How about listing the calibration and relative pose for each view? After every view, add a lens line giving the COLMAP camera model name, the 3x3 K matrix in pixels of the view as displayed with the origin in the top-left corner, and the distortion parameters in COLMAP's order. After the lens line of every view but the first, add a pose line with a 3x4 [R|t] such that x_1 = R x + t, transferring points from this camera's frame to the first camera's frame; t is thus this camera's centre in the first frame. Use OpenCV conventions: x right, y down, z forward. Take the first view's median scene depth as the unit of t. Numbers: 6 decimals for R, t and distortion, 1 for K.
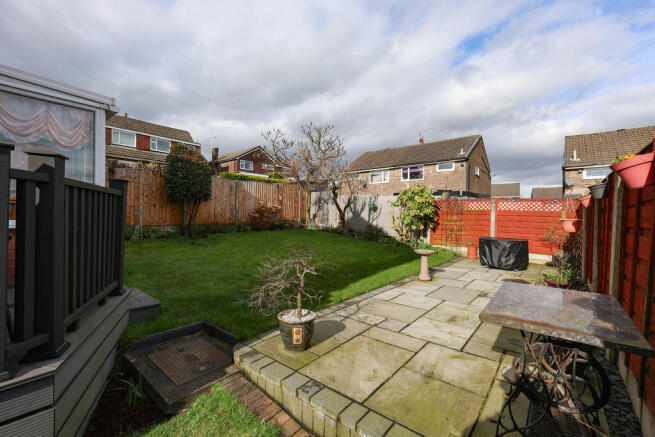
lens RADIAL K [[288.4, 0, 328.2], [0, 288.4, 219.4], [0, 0, 1]] dist [0.000680, -0.000328]
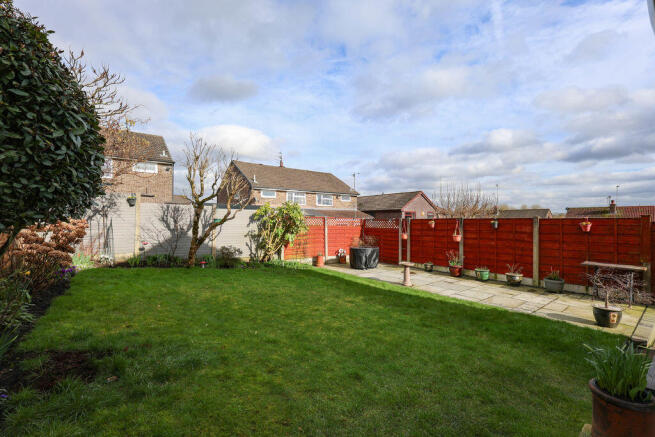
lens RADIAL K [[288.4, 0, 327.8], [0, 288.4, 219.4], [0, 0, 1]] dist [0.000680, -0.000328]
pose [[0.206284, -0.007573, 0.978463, -0.482328], [0.014218, 0.999888, 0.004741, -0.046504], [-0.978389, 0.012934, 0.206369, 0.517950]]
